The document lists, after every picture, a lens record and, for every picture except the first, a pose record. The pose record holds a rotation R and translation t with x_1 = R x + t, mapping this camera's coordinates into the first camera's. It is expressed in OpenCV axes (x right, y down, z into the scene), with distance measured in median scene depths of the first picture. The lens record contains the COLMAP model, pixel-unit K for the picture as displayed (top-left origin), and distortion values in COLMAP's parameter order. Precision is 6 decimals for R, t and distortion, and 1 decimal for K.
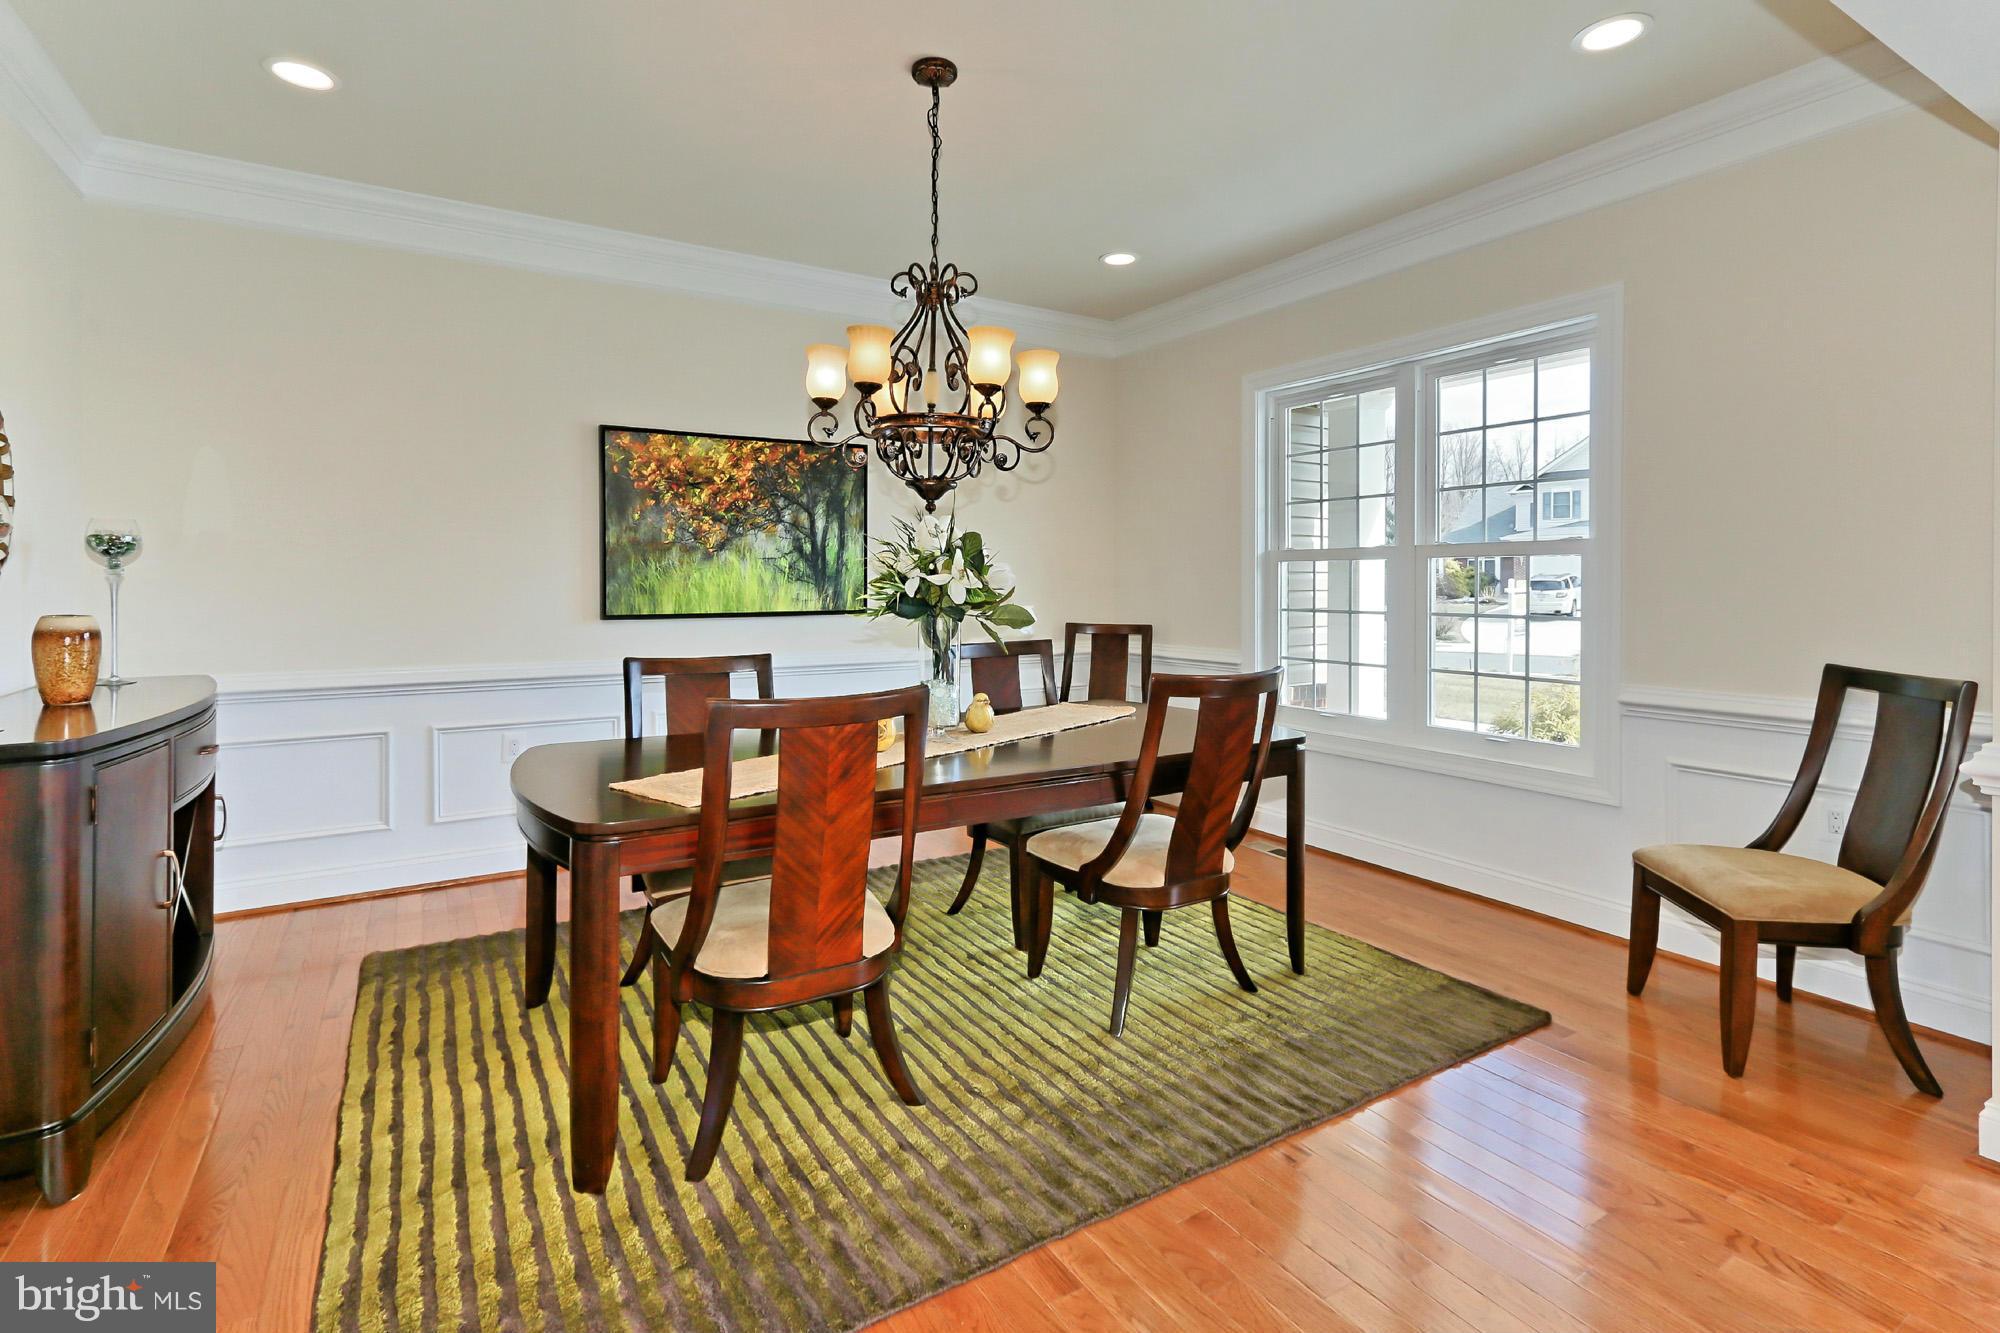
lens RADIAL K [[954.7, 0, 1001.2], [0, 954.7, 582.4], [0, 0, 1]] dist [0.003794, 0.001310]
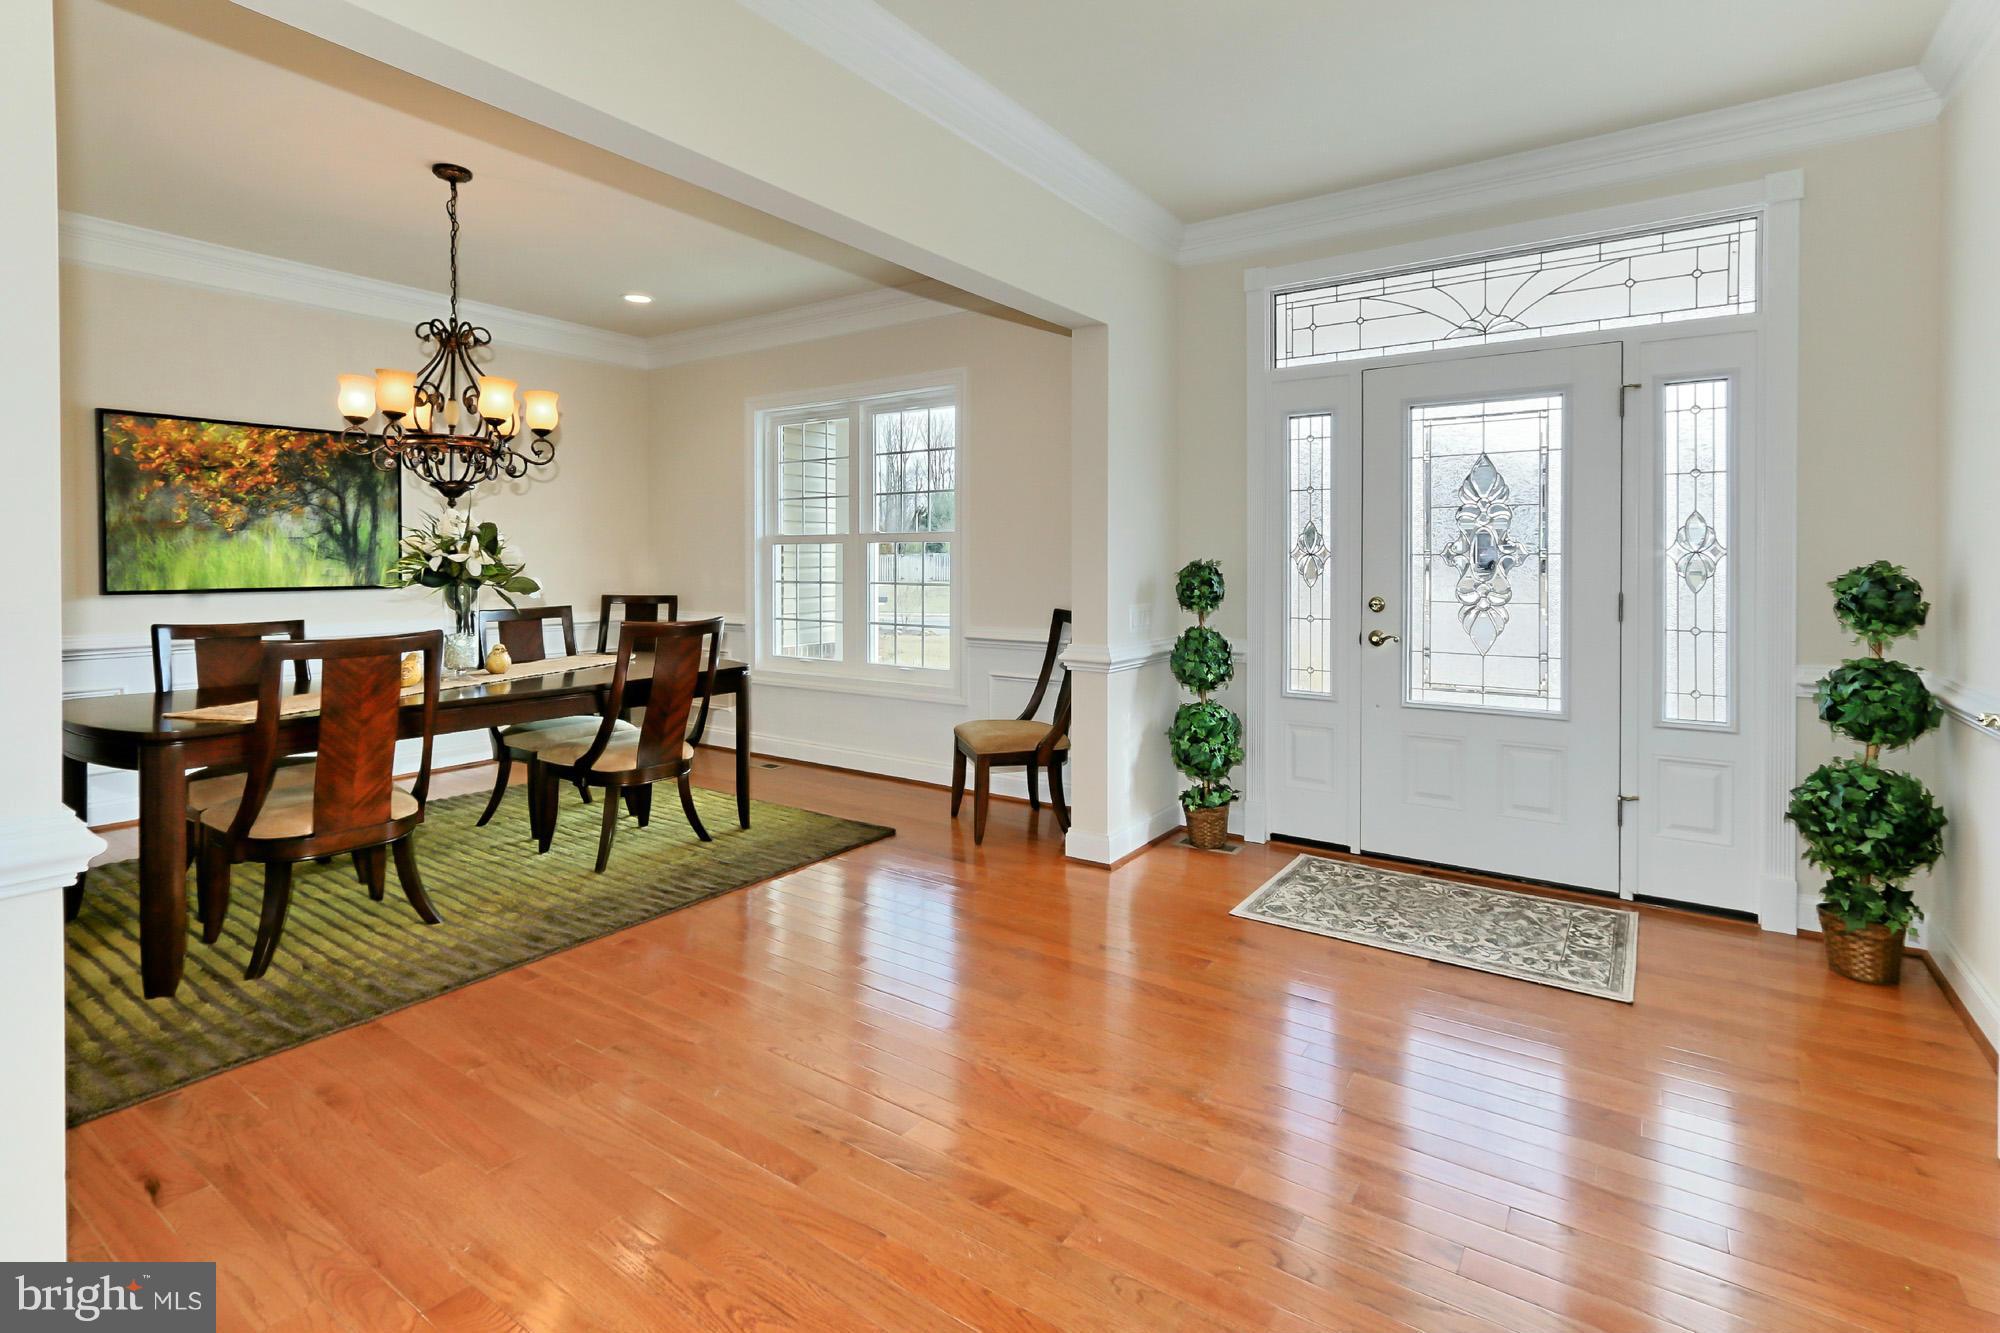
lens RADIAL K [[954.7, 0, 999.6], [0, 954.7, 575.5], [0, 0, 1]] dist [0.003794, 0.001310]
pose [[0.916878, -0.005081, 0.399135, 0.092070], [-0.001410, 0.999871, 0.015969, -0.000911], [-0.399165, -0.015204, 0.916753, -0.515139]]
